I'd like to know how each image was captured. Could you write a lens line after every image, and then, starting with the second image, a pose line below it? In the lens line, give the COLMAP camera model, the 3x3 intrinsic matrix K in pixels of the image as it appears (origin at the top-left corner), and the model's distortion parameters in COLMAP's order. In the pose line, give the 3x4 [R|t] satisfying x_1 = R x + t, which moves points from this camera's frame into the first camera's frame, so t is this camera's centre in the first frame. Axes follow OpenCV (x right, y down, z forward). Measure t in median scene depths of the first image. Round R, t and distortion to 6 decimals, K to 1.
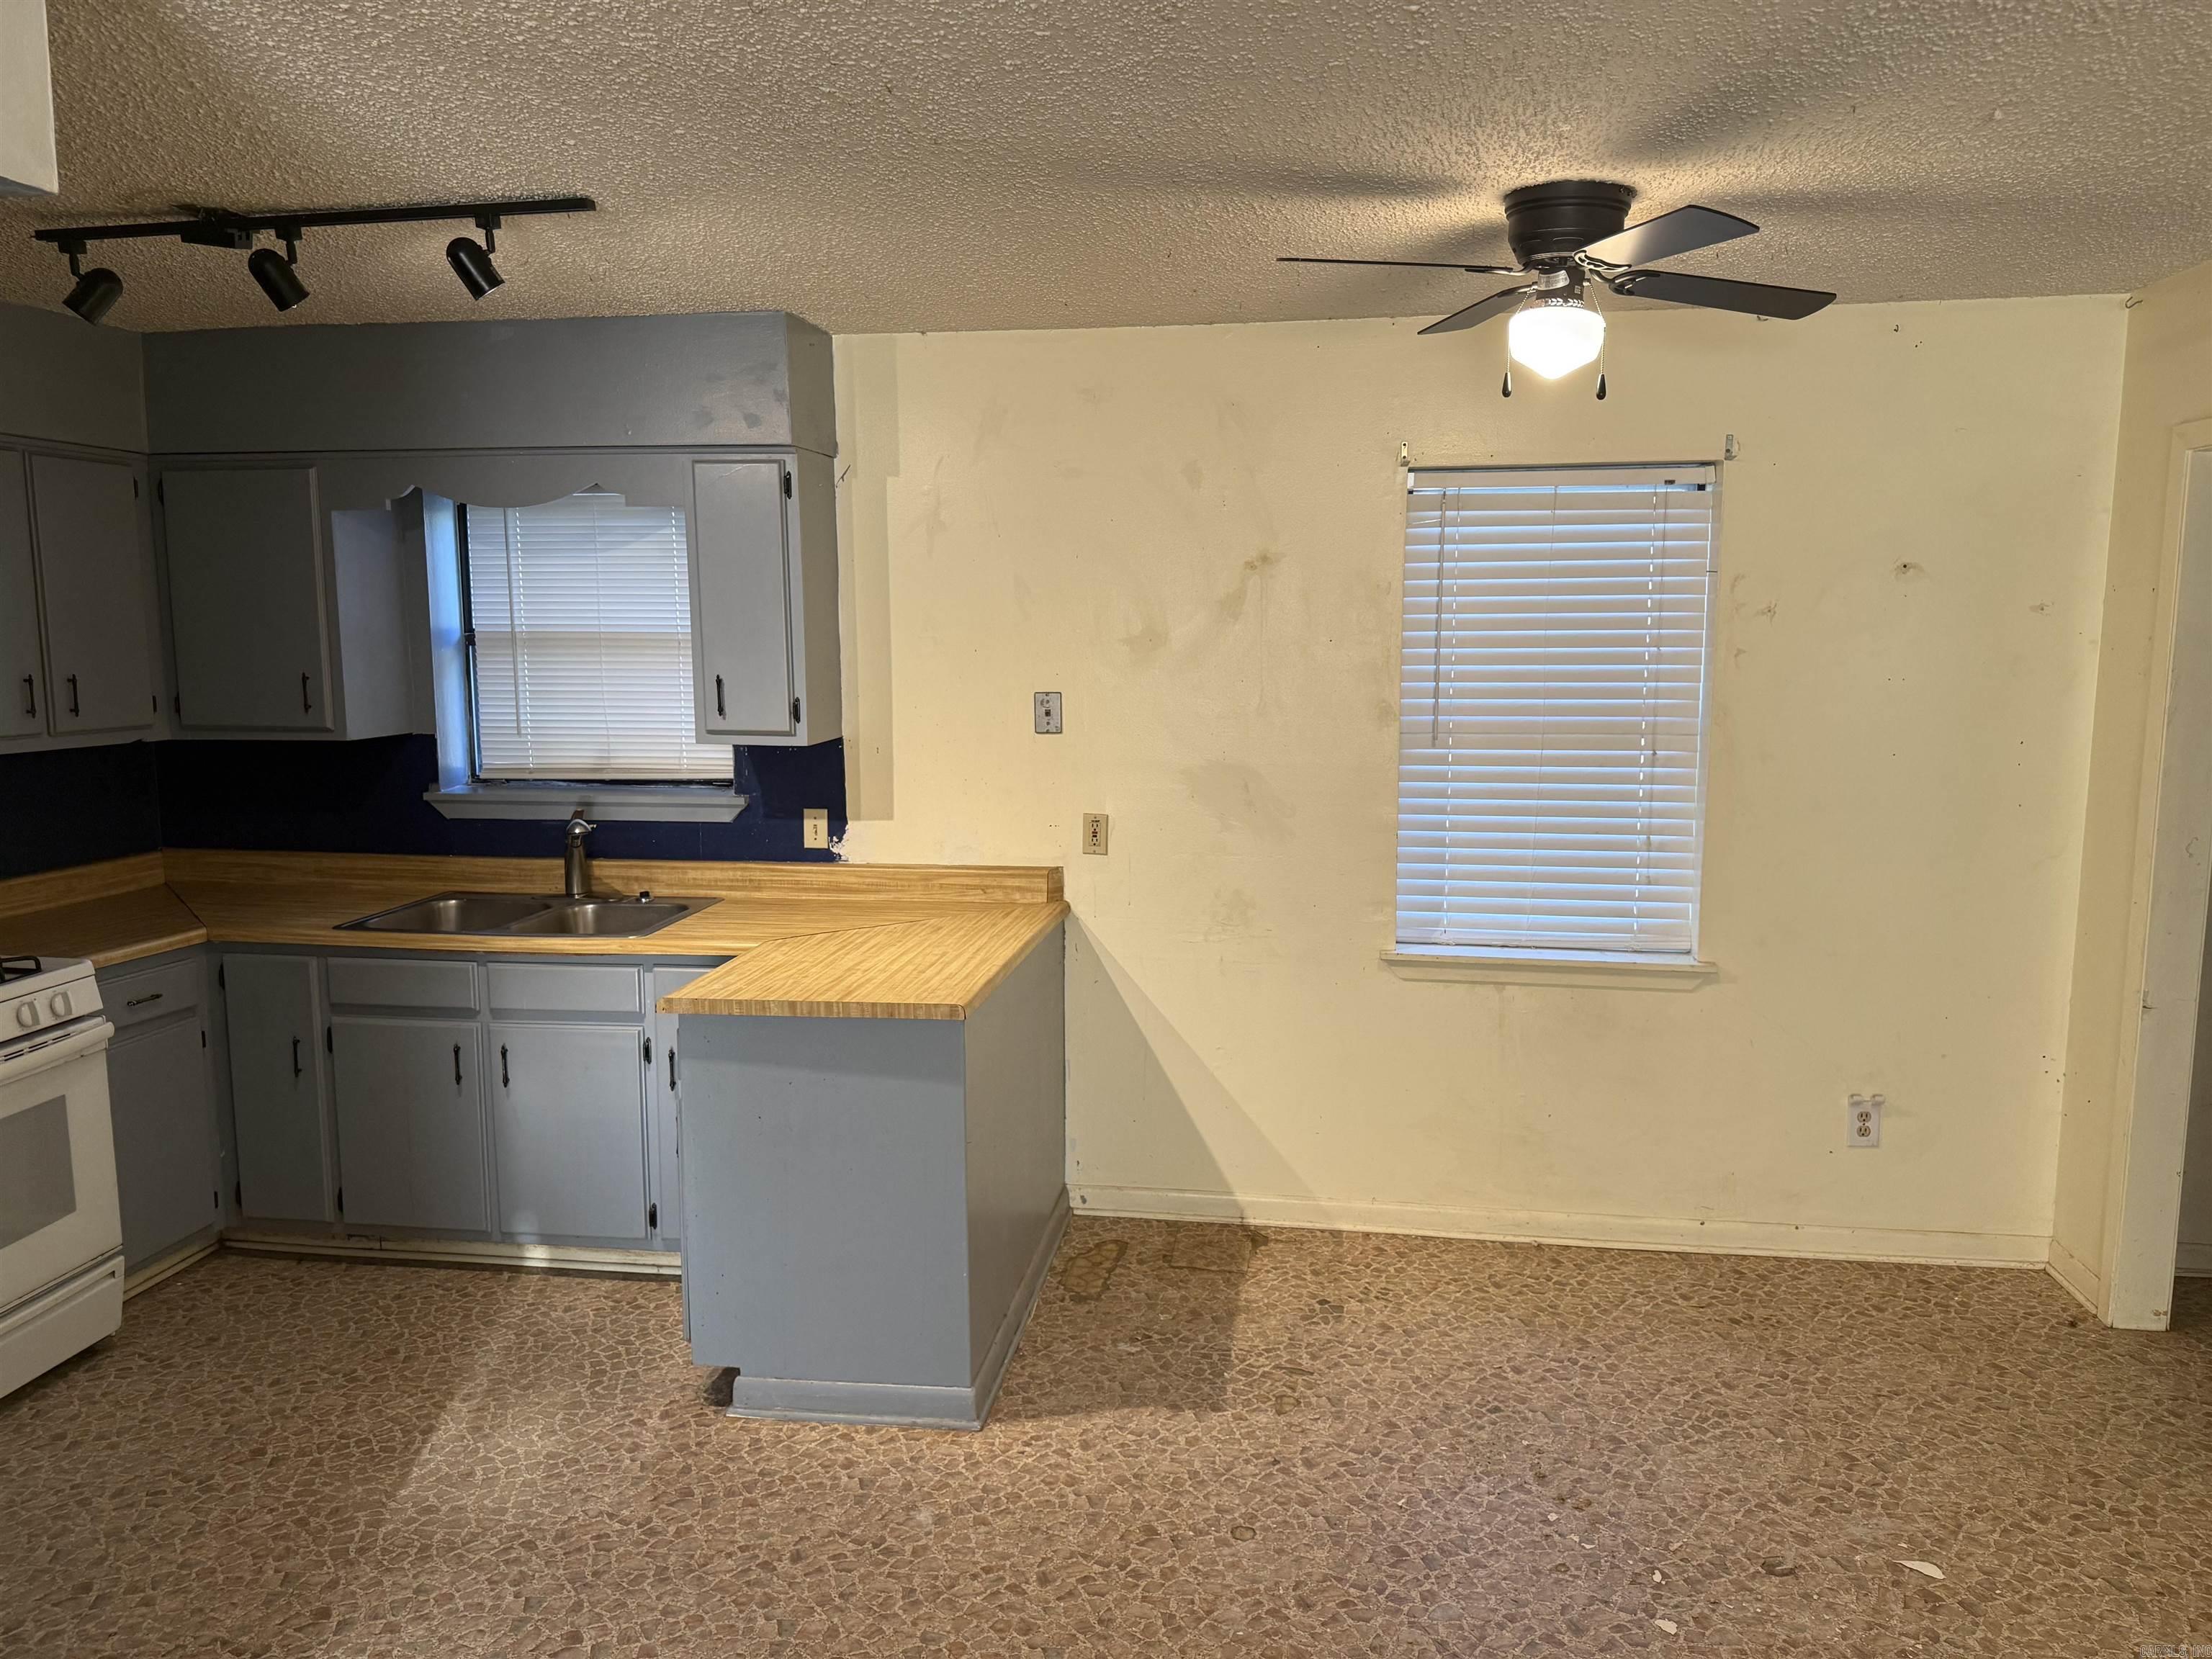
lens RADIAL K [[1541.1, 0, 1113.0], [0, 1541.1, 828.8], [0, 0, 1]] dist [0.104718, -0.120389]
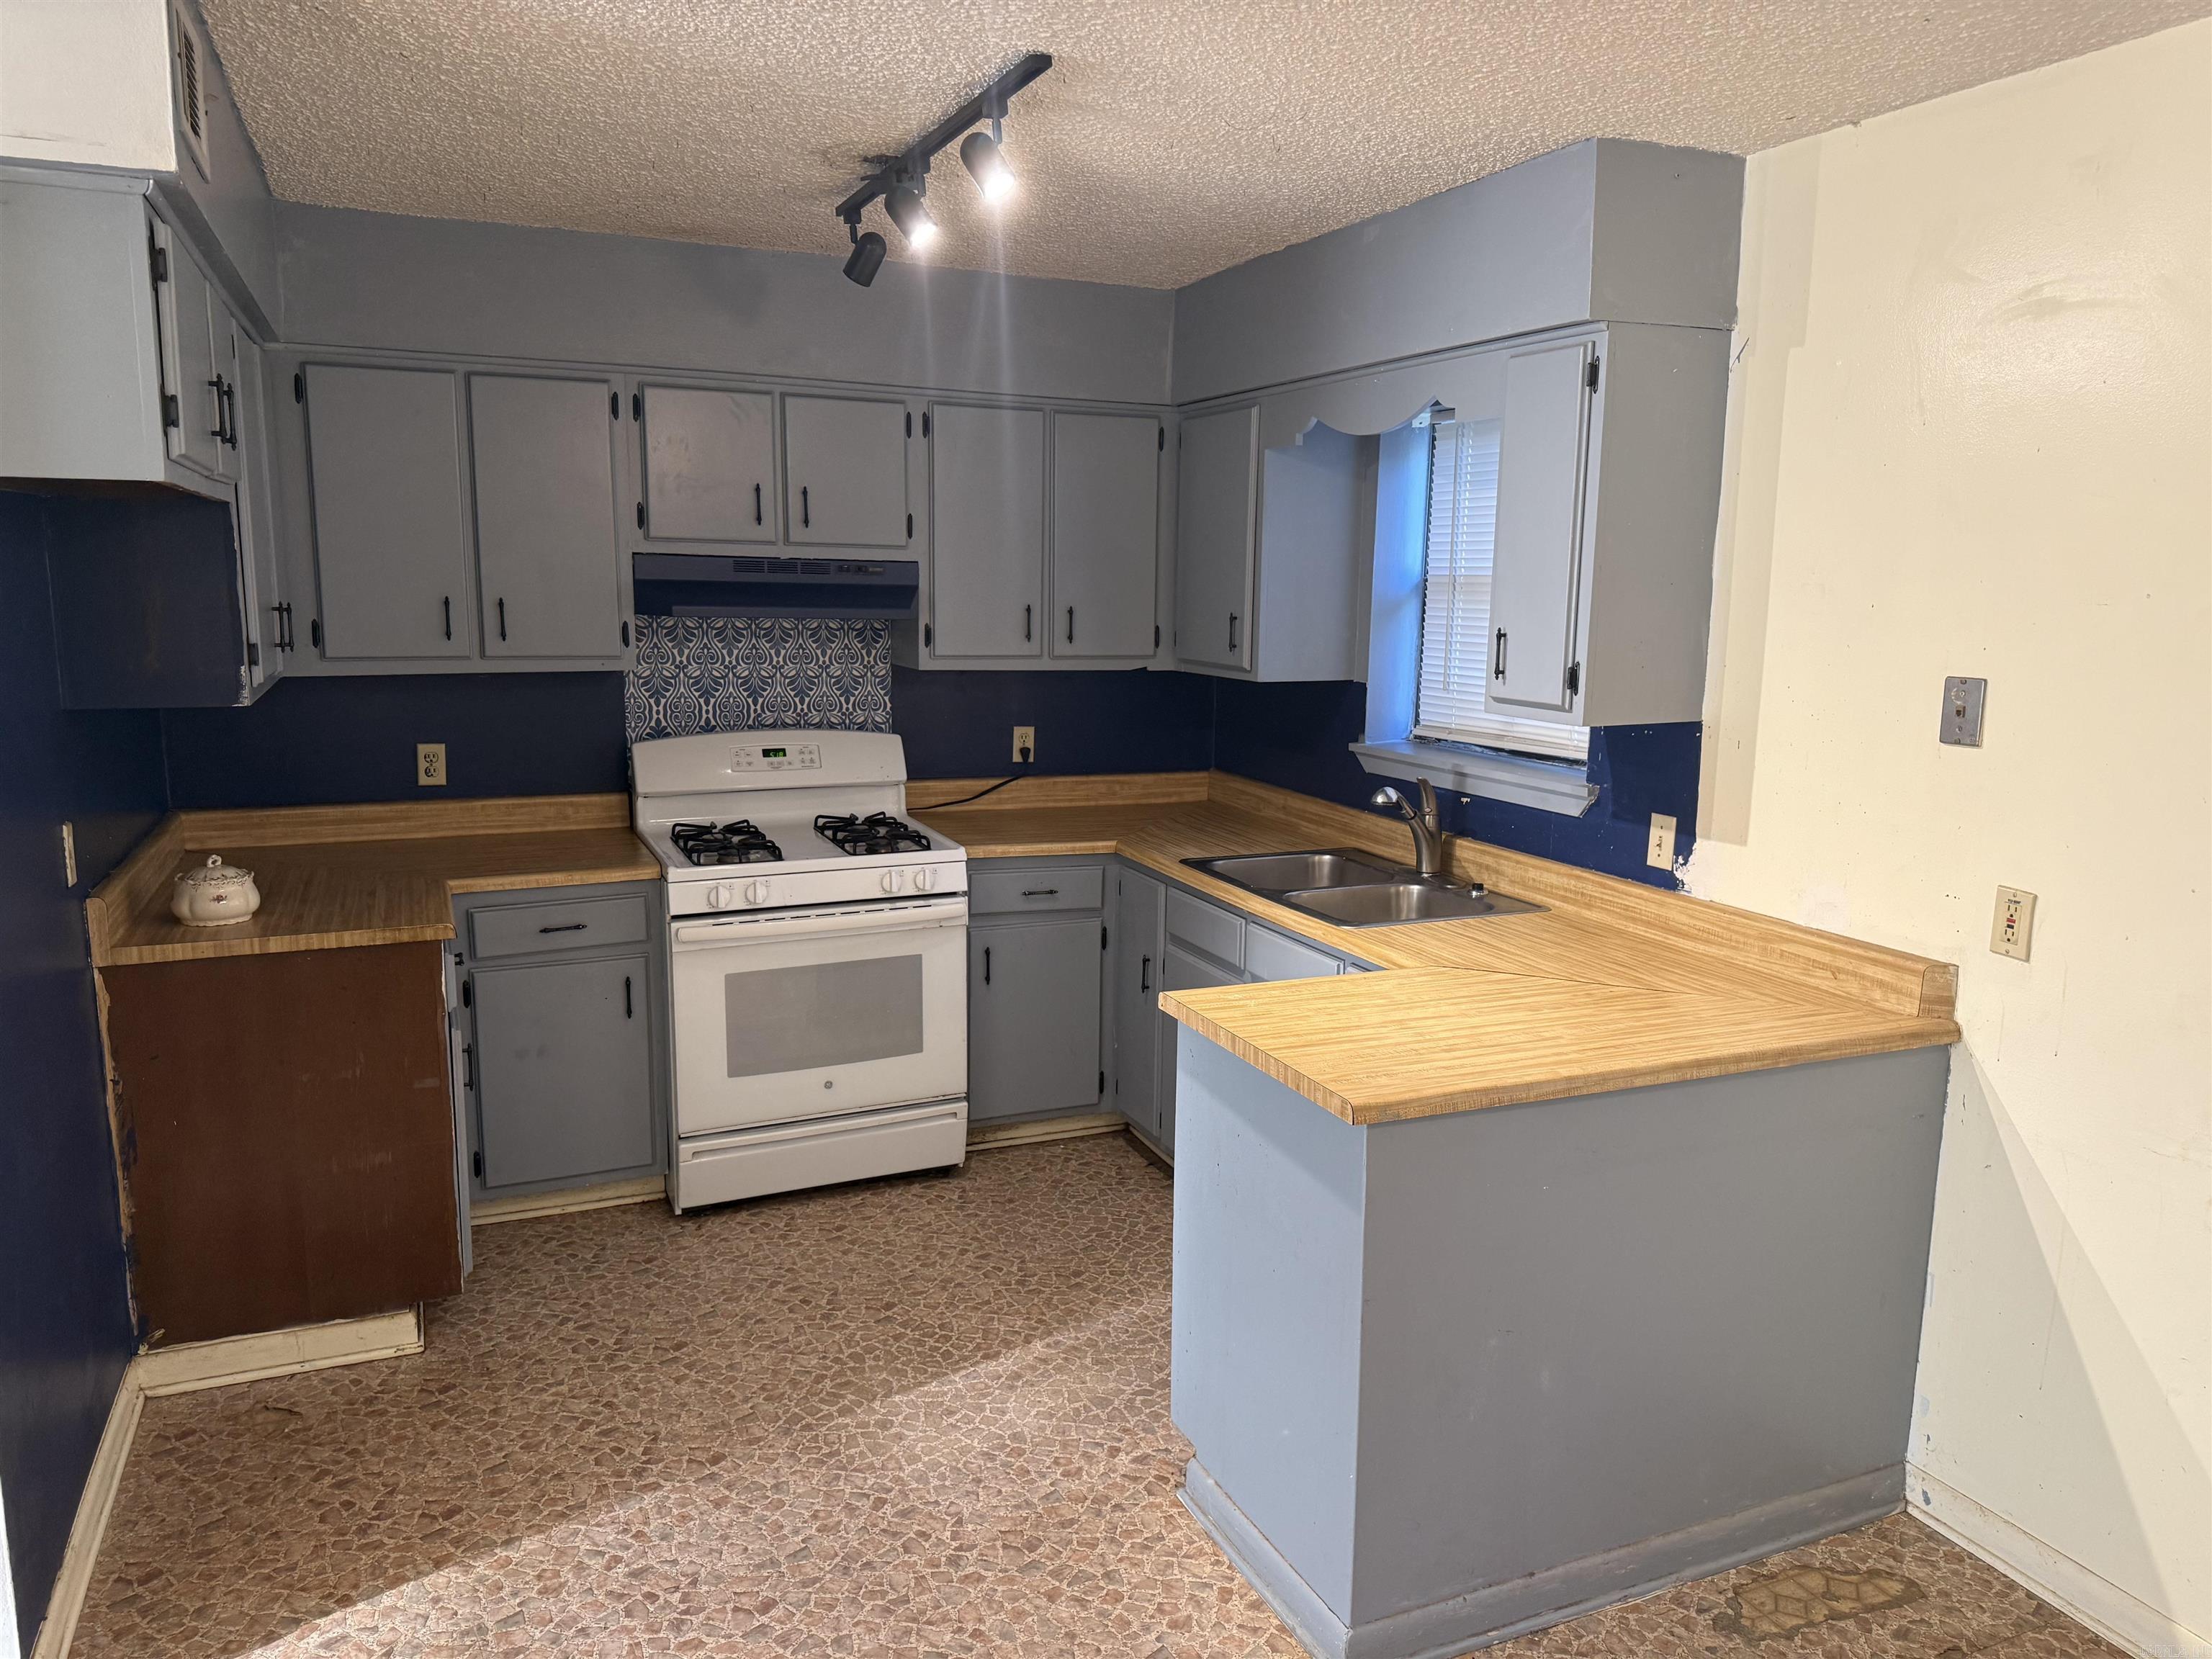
lens RADIAL K [[1548.8, 0, 1106.0], [0, 1548.8, 829.5], [0, 0, 1]] dist [0.138430, -0.214271]
pose [[0.533313, 0.151024, -0.832327, 0.300948], [-0.130009, 0.986877, 0.095763, -0.044666], [0.835868, 0.057138, 0.545949, 0.375437]]
